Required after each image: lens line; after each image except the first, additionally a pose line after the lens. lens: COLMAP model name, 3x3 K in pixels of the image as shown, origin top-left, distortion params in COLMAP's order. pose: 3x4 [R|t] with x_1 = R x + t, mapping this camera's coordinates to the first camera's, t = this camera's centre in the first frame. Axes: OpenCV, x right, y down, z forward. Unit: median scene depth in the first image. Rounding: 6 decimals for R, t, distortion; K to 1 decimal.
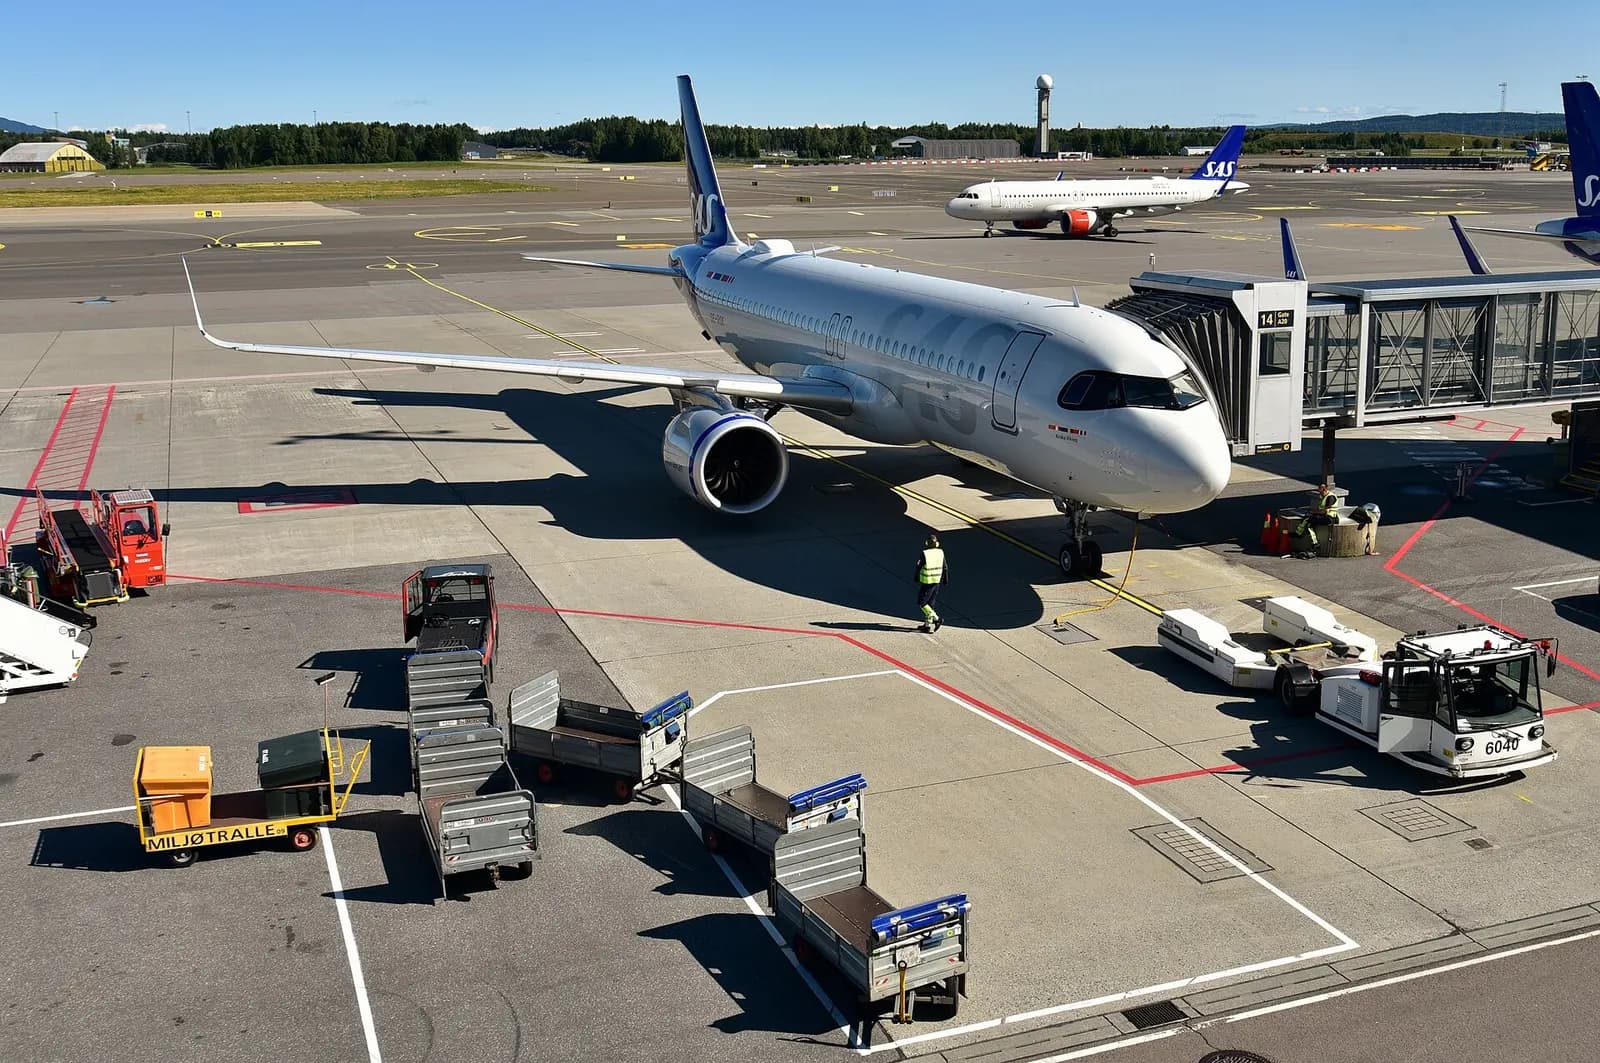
lens RADIAL K [[1682.8, 0, 806.1], [0, 1682.8, 468.7], [0, 0, 1]] dist [-0.027538, 0.000000]
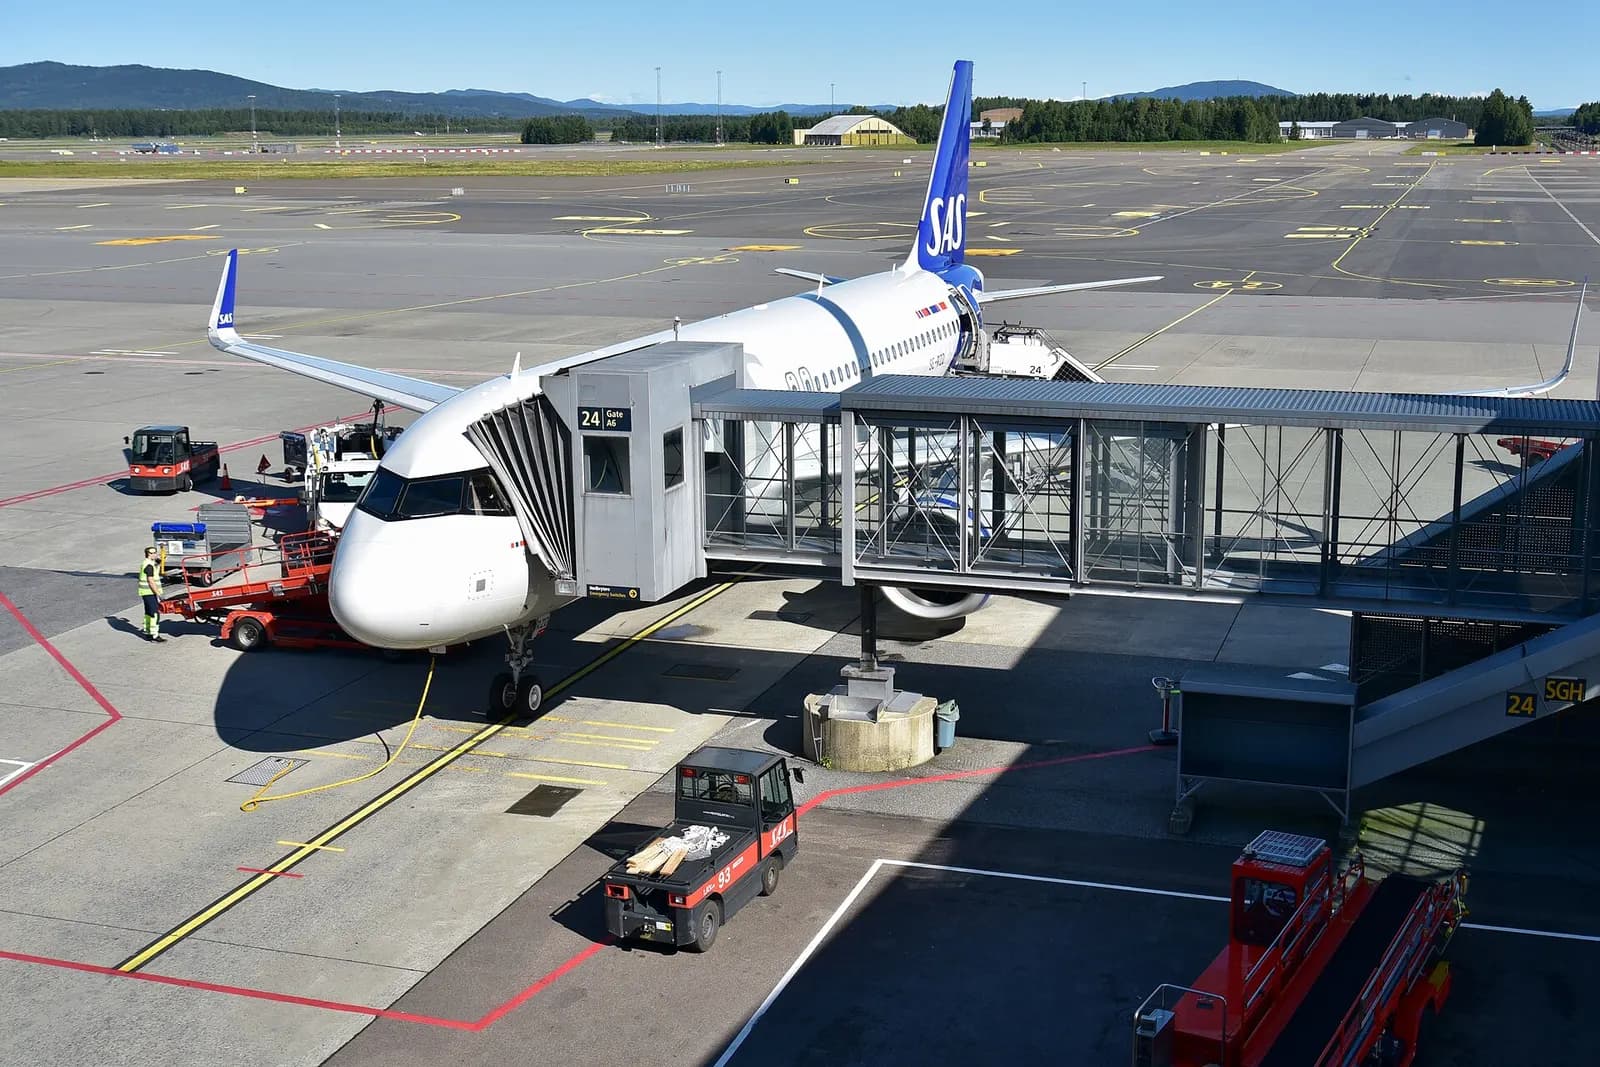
lens RADIAL K [[1963.0, 0, 833.4], [0, 1963.0, 575.8], [0, 0, 1]] dist [-0.028164, 0.000000]
pose [[0.785837, 0.150318, -0.599888, 0.881629], [-0.122658, 0.988624, 0.087048, -0.107558], [0.606148, 0.005176, 0.795335, 0.375991]]
